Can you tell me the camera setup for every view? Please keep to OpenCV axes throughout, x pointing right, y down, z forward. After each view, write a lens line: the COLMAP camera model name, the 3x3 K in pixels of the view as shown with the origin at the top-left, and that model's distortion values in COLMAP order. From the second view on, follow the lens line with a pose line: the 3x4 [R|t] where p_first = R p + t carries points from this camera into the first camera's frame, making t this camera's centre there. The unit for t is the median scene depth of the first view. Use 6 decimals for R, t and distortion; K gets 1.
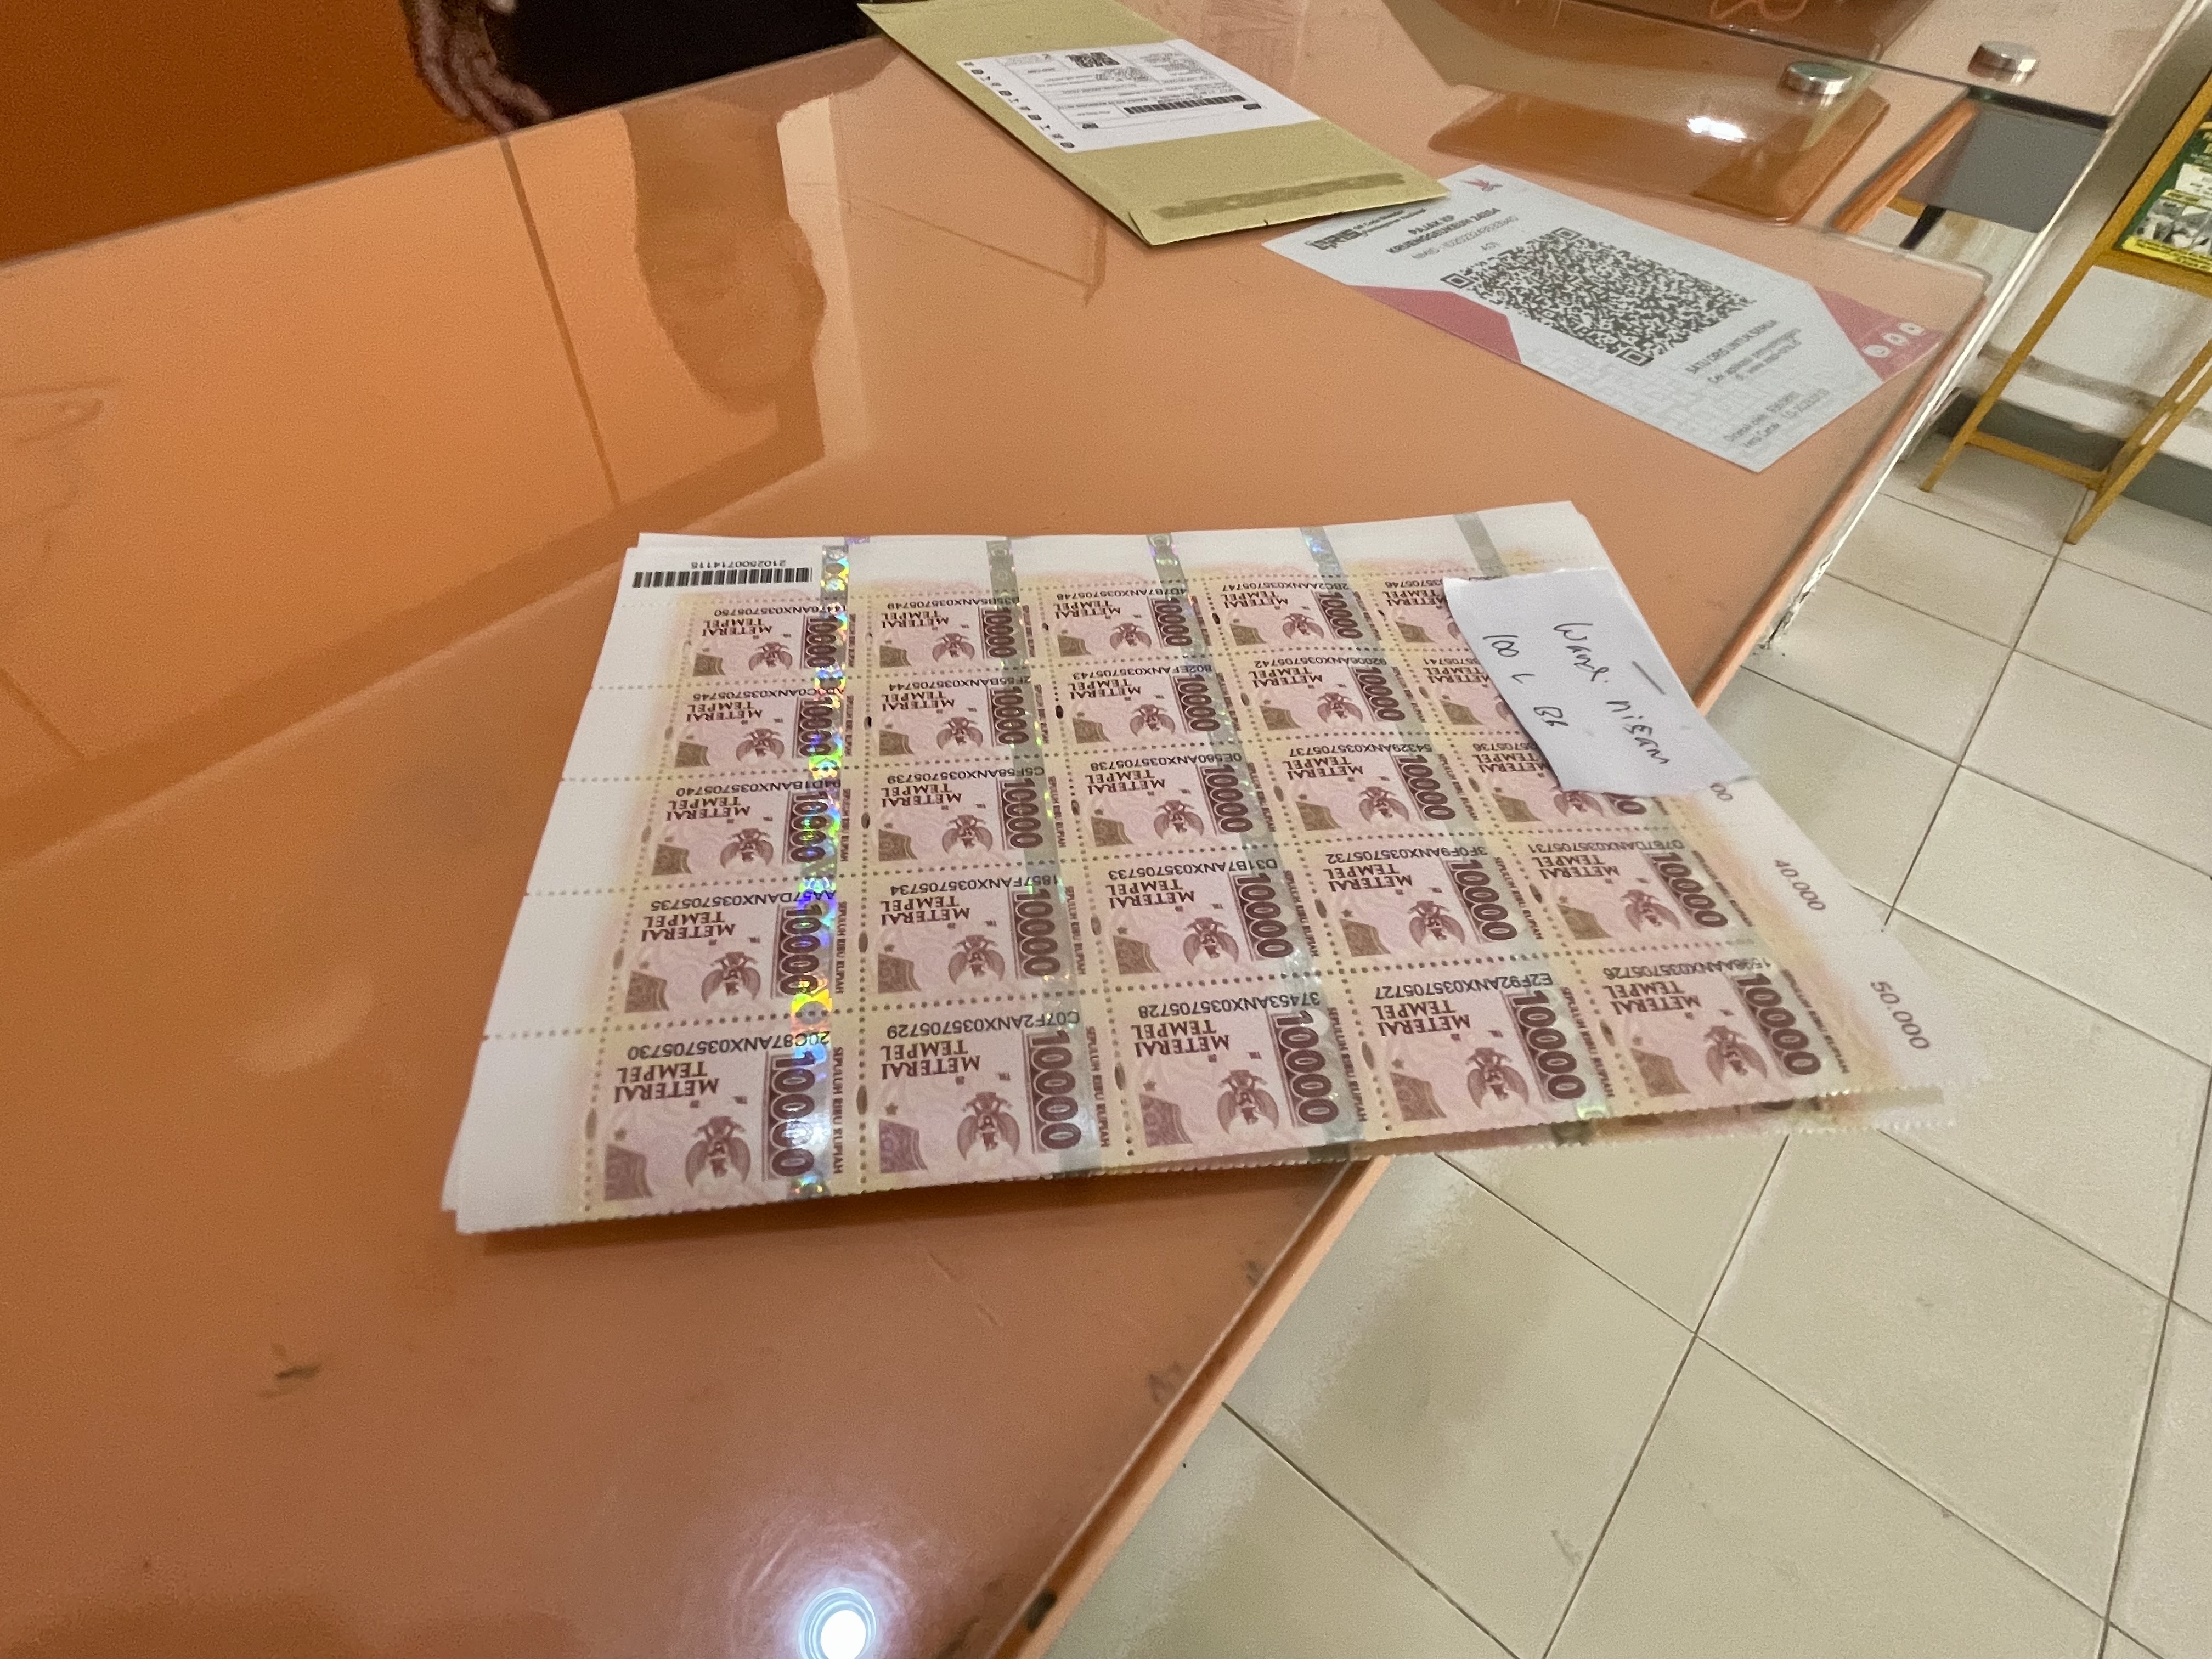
lens RADIAL K [[1114.7, 0, 1071.9], [0, 1114.7, 847.0], [0, 0, 1]] dist [0.003646, -0.000707]
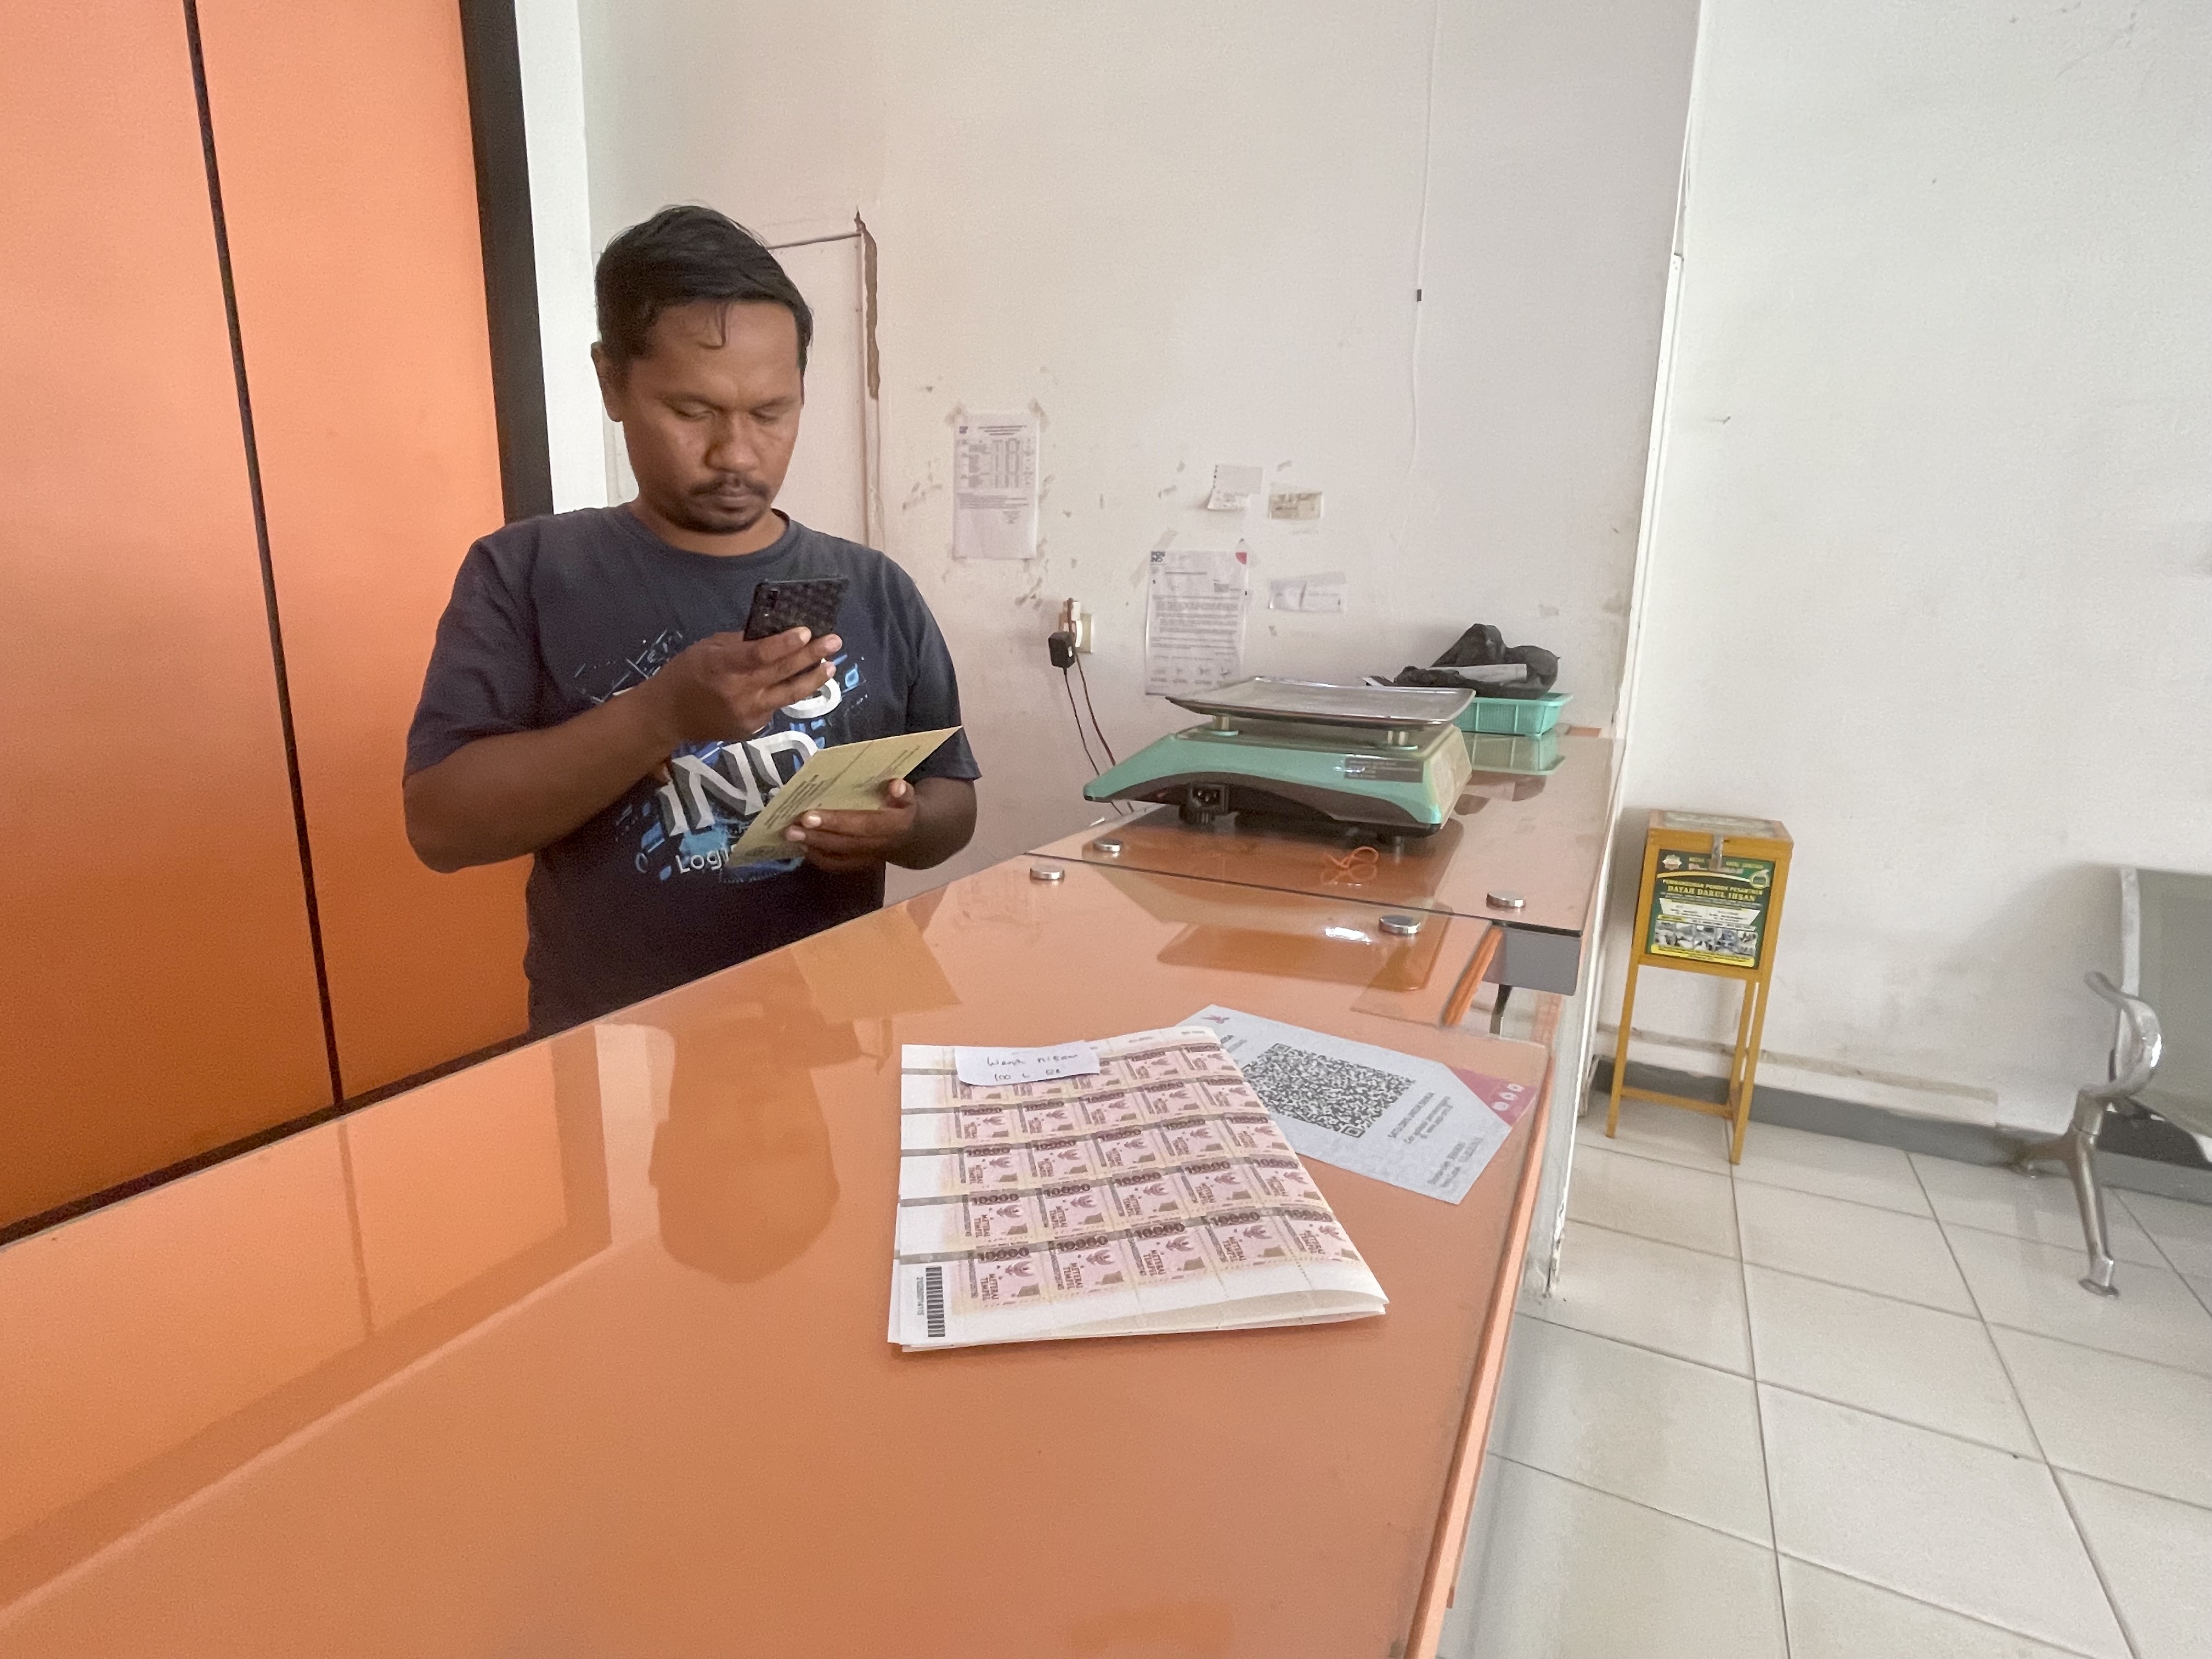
lens RADIAL K [[1114.7, 0, 1071.9], [0, 1114.7, 847.0], [0, 0, 1]] dist [0.003646, -0.000707]
pose [[0.974299, -0.078961, 0.210966, -0.088519], [0.188175, 0.800108, -0.569577, 0.014854], [-0.123821, 0.594636, 0.794403, -0.225155]]
